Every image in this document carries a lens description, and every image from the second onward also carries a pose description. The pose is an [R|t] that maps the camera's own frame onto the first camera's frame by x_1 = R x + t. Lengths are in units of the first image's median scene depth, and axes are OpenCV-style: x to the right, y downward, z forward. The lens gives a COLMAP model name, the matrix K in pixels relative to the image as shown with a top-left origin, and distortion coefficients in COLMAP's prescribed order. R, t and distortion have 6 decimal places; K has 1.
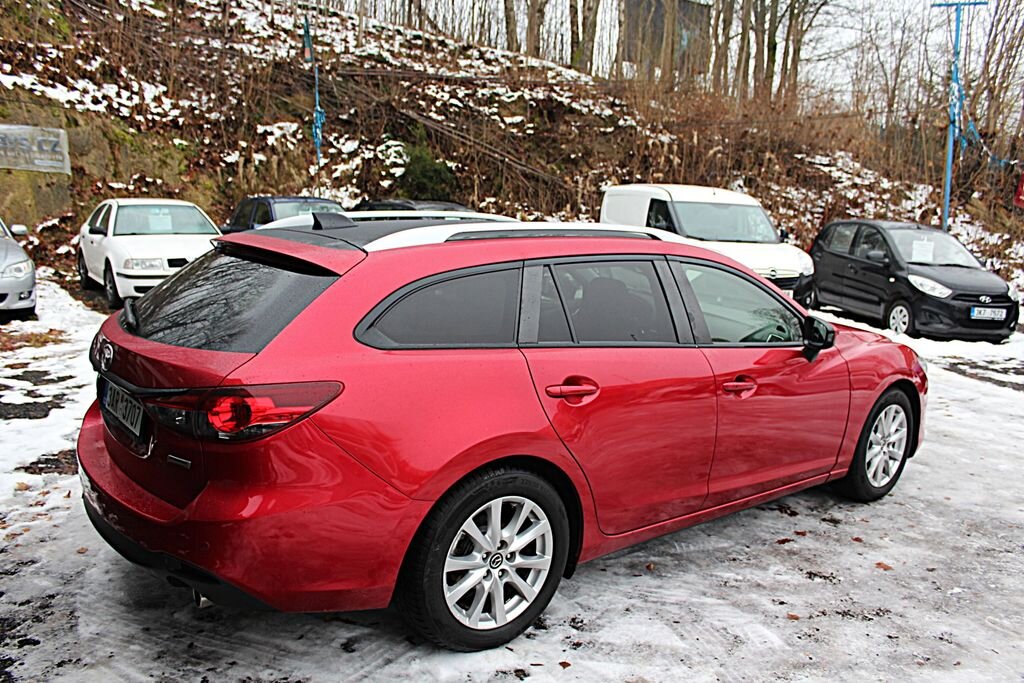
lens RADIAL K [[849.4, 0, 512.0], [0, 849.4, 341.5], [0, 0, 1]] dist [-0.165508, 0.151516]
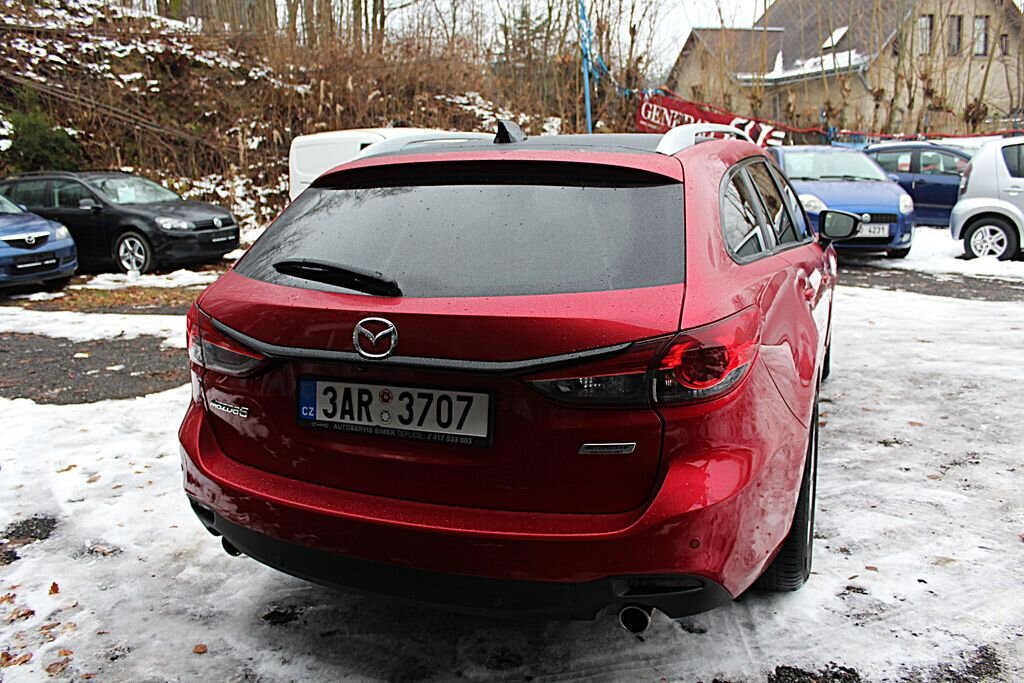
lens RADIAL K [[849.4, 0, 512.0], [0, 849.4, 341.5], [0, 0, 1]] dist [-0.165508, 0.151516]
pose [[0.870000, -0.171519, 0.462257, -0.101760], [0.148579, 0.985162, 0.085906, -0.003316], [-0.470133, -0.006057, 0.882575, 0.049053]]
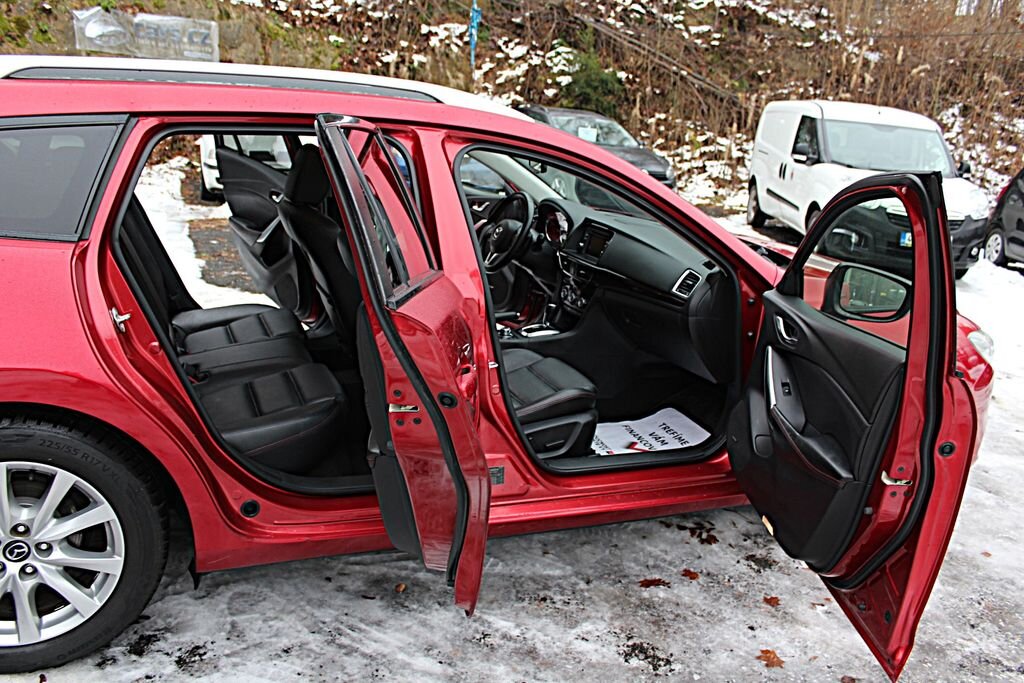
lens RADIAL K [[849.4, 0, 512.0], [0, 849.4, 341.5], [0, 0, 1]] dist [-0.165508, 0.151516]
pose [[0.960968, 0.110661, -0.253564, 0.075128], [-0.087978, 0.991176, 0.099146, -0.001352], [0.262298, -0.072968, 0.962224, 0.069911]]
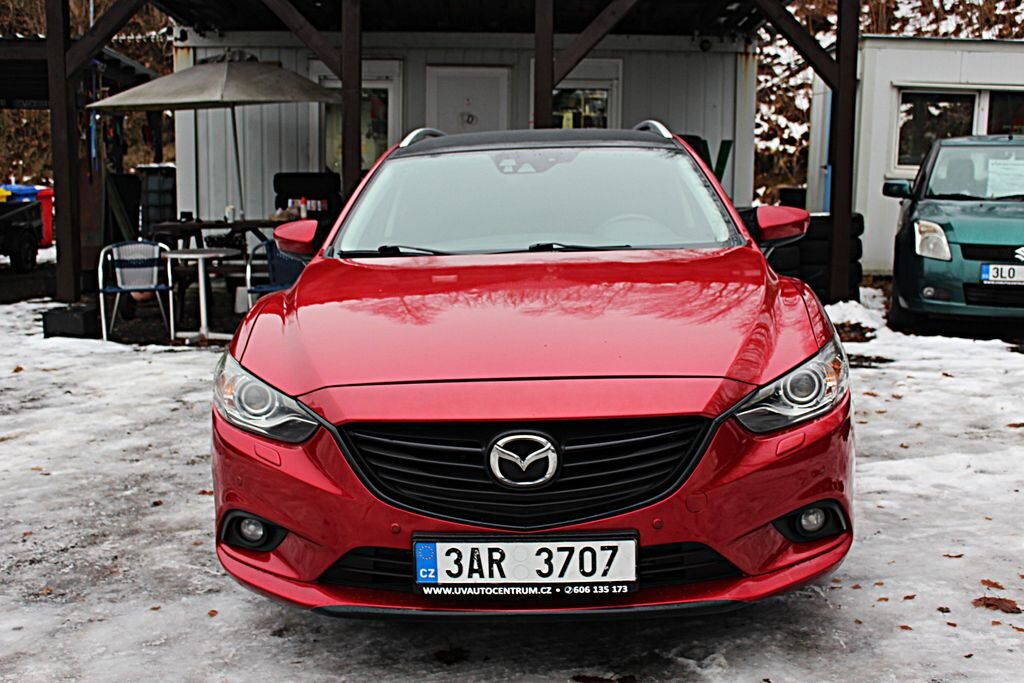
lens RADIAL K [[1096.0, 0, 512.0], [0, 1096.0, 341.5], [0, 0, 1]] dist [-0.106935, 0.129207]
pose [[-0.661258, 0.086362, -0.745171, 0.208279], [-0.127902, 0.965826, 0.225435, -0.036590], [0.739174, 0.244379, -0.627615, 0.368614]]
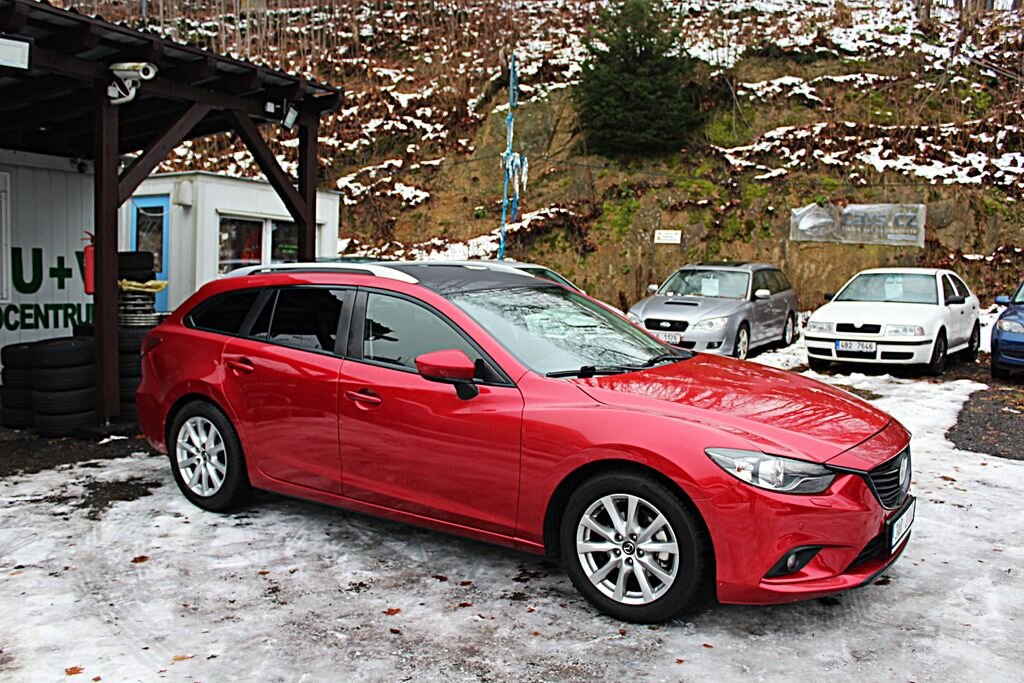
lens RADIAL K [[906.3, 0, 512.0], [0, 906.3, 341.5], [0, 0, 1]] dist [-0.158915, 0.159443]
pose [[0.293205, 0.049348, -0.954775, 0.275173], [-0.150901, 0.988537, 0.004753, -0.010758], [0.944066, 0.142683, 0.297291, 0.148023]]
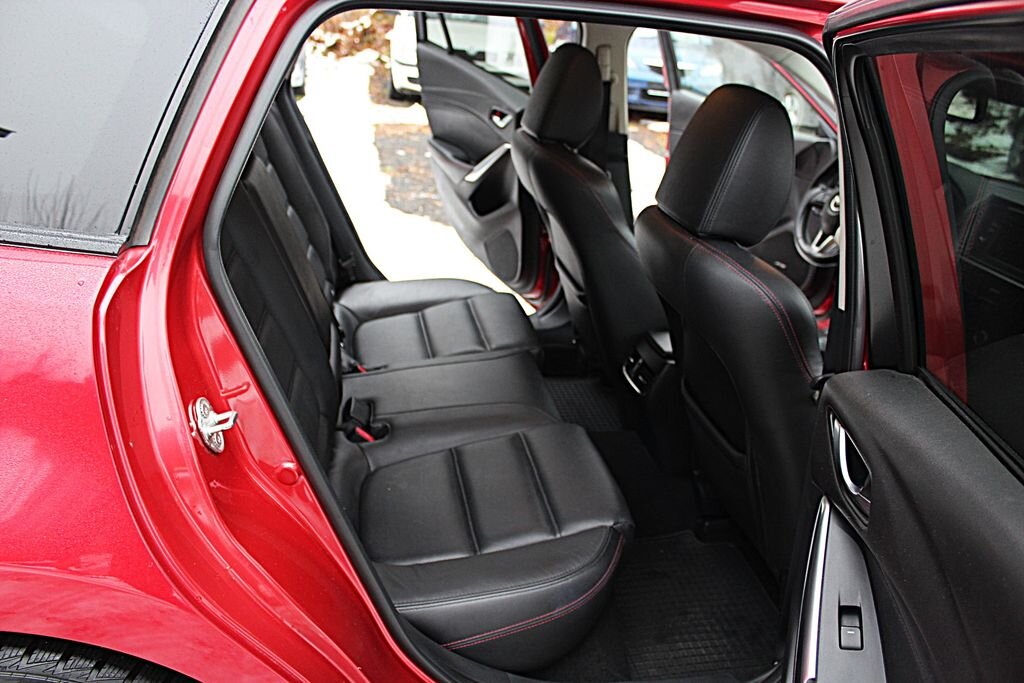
lens RADIAL K [[849.4, 0, 512.0], [0, 849.4, 341.5], [0, 0, 1]] dist [-0.165508, 0.151516]
pose [[0.878038, 0.238106, -0.415155, 0.037026], [-0.154233, 0.961953, 0.225517, -0.006804], [0.453057, -0.133982, 0.881356, 0.120213]]
